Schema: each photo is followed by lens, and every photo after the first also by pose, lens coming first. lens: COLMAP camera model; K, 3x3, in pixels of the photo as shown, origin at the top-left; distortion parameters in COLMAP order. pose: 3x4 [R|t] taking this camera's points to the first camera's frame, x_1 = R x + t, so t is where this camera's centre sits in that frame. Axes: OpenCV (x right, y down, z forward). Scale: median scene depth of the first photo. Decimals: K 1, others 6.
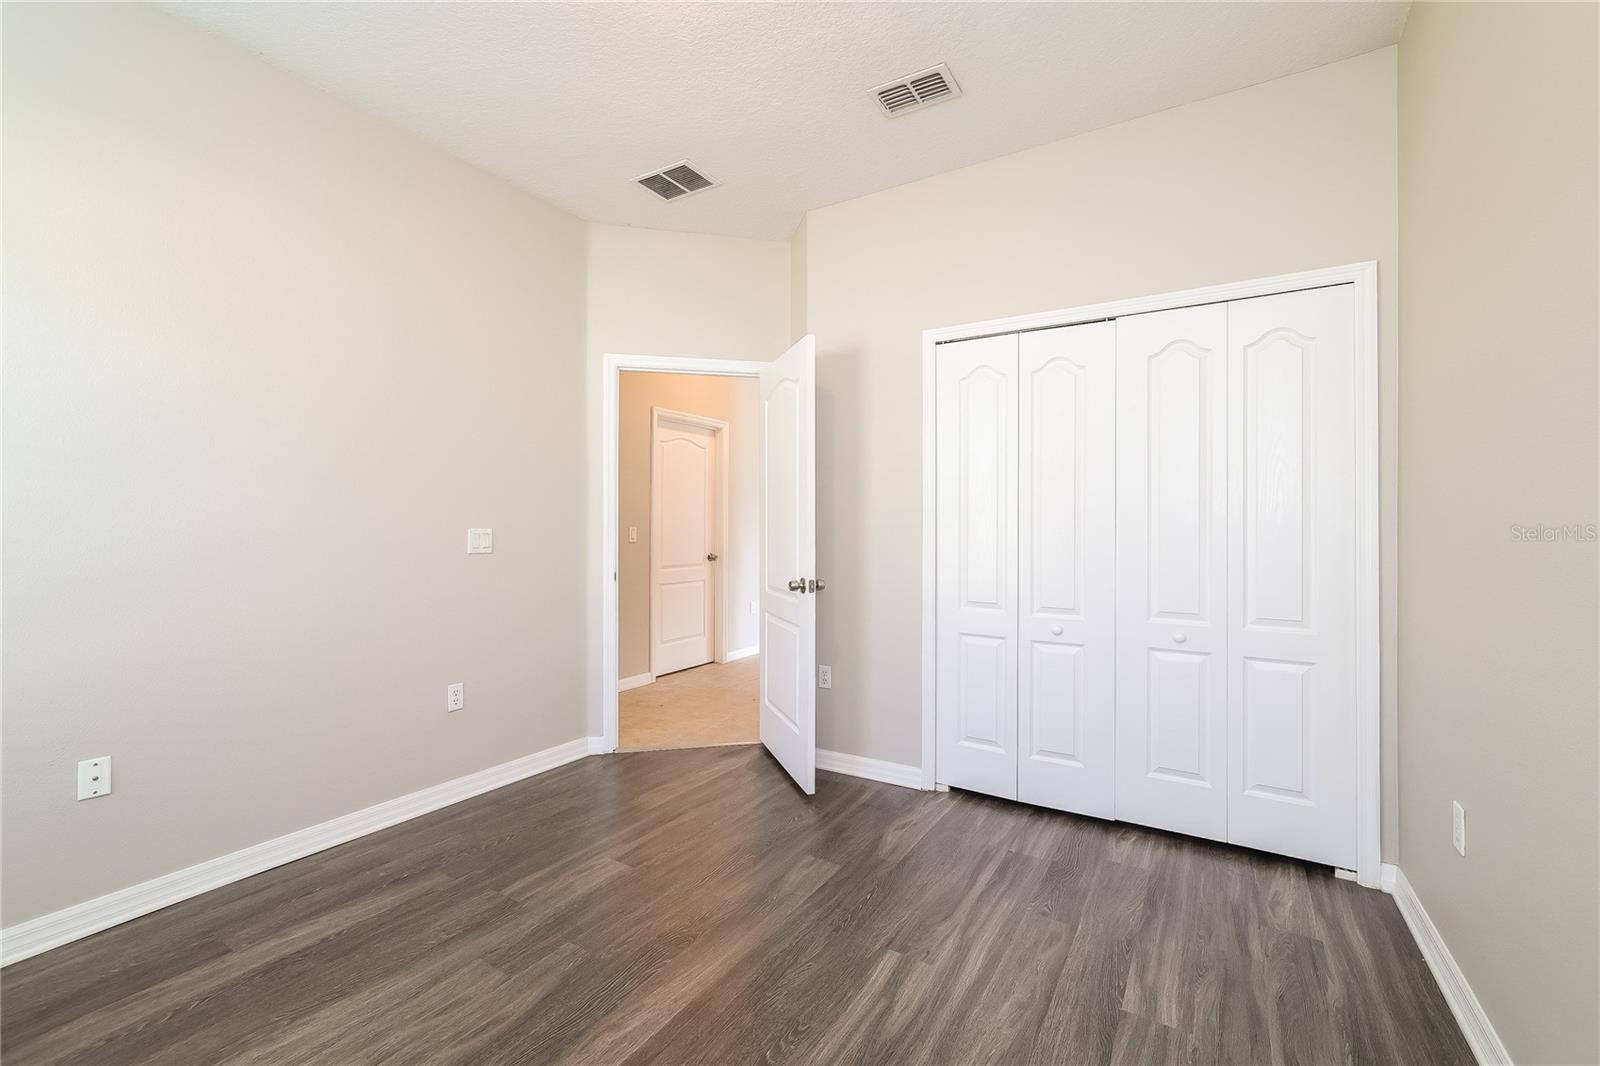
lens RADIAL K [[533.5, 0, 800.4], [0, 533.5, 522.4], [0, 0, 1]] dist [0.000998, 0.000033]
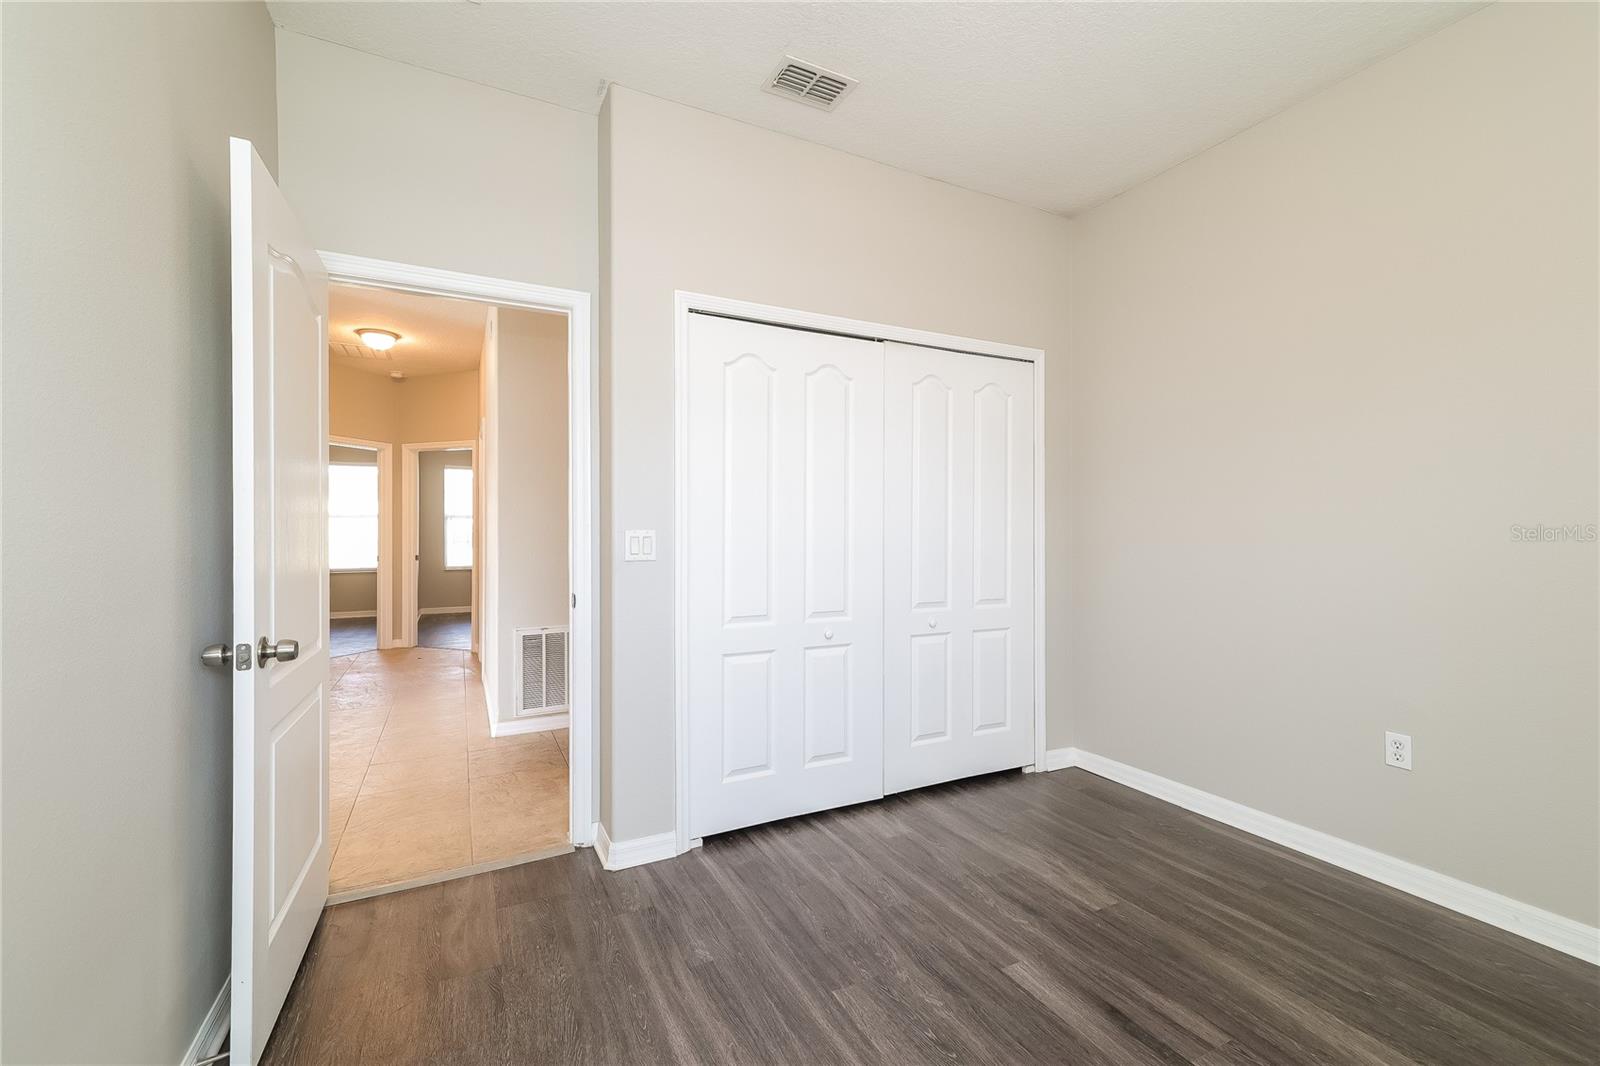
lens RADIAL K [[666.2, 0, 800.0], [0, 666.2, 533.0], [0, 0, 1]] dist [0.008823, 0.000015]
pose [[0.599573, -0.002768, 0.800315, -0.527408], [-0.000534, 0.999992, 0.003859, 0.006694], [-0.800320, -0.002741, 0.599567, 0.270137]]
